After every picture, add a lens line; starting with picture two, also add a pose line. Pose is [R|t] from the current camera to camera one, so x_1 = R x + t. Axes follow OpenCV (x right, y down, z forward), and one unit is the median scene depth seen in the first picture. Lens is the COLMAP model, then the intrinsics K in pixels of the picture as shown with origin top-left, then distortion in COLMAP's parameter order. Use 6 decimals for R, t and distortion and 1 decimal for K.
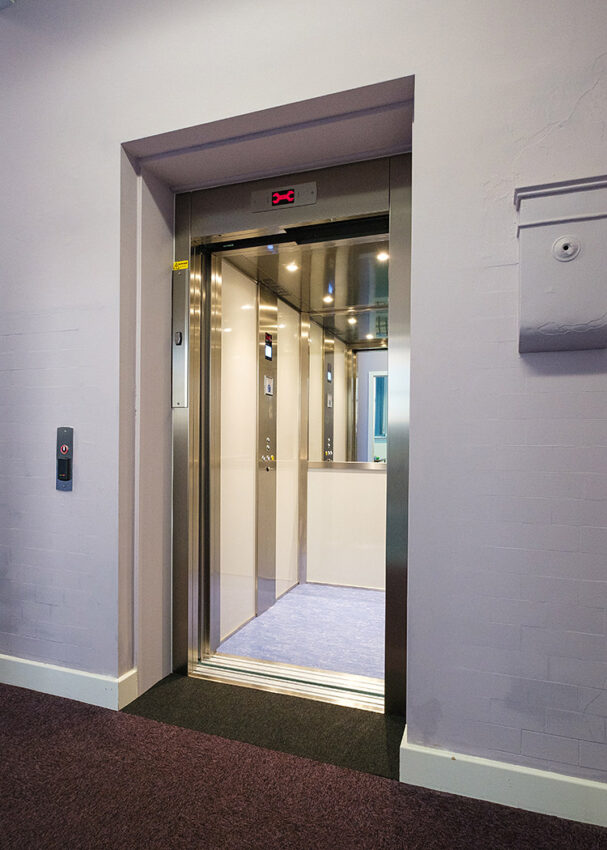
lens RADIAL K [[444.9, 0, 303.5], [0, 444.9, 425.0], [0, 0, 1]] dist [-0.002635, -0.001727]
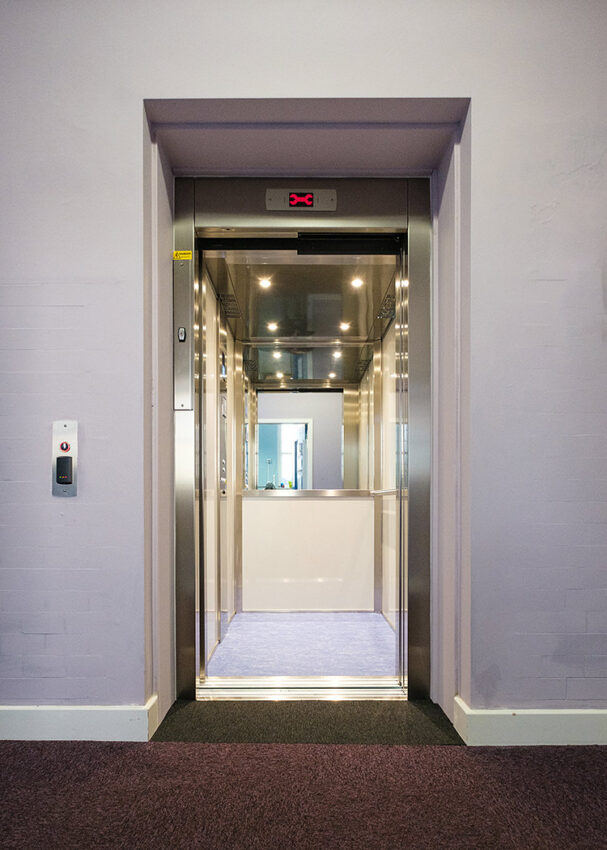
lens RADIAL K [[434.0, 0, 303.5], [0, 434.0, 473.6], [0, 0, 1]] dist [-0.003236, -0.000623]
pose [[0.954334, 0.002200, 0.298734, -0.346972], [-0.002895, 0.999994, 0.001886, 0.100691], [-0.298728, -0.002665, 0.954335, 0.081988]]
